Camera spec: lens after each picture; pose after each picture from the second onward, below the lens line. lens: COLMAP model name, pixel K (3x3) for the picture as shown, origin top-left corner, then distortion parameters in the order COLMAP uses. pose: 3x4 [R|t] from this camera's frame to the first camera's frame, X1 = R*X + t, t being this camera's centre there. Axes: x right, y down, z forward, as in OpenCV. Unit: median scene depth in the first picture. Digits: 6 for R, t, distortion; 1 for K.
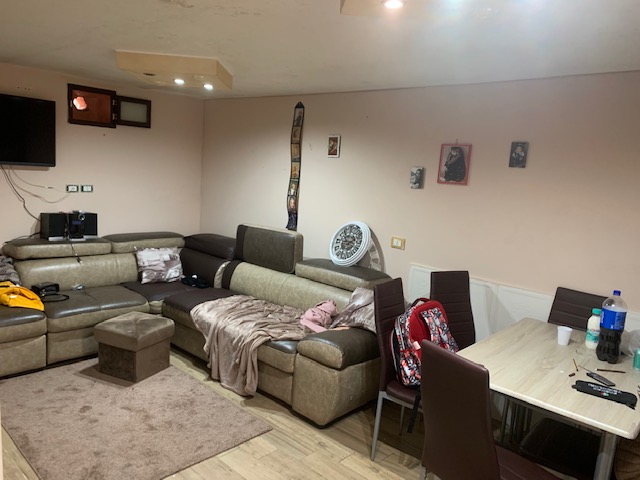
lens RADIAL K [[492.0, 0, 319.4], [0, 492.0, 238.2], [0, 0, 1]] dist [0.041689, -0.030875]
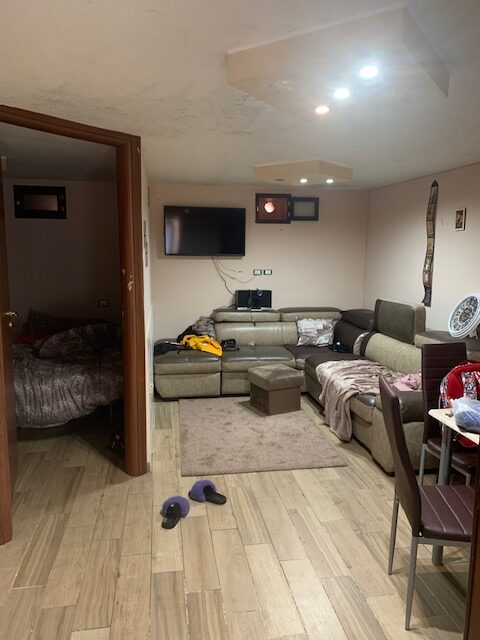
lens RADIAL K [[492.0, 0, 246.2], [0, 492.0, 319.9], [0, 0, 1]] dist [0.041689, -0.030875]
pose [[0.786690, 0.025318, -0.616829, 0.317670], [-0.038897, 0.999206, -0.008595, 0.043975], [0.616122, 0.030755, 0.787050, -0.057925]]
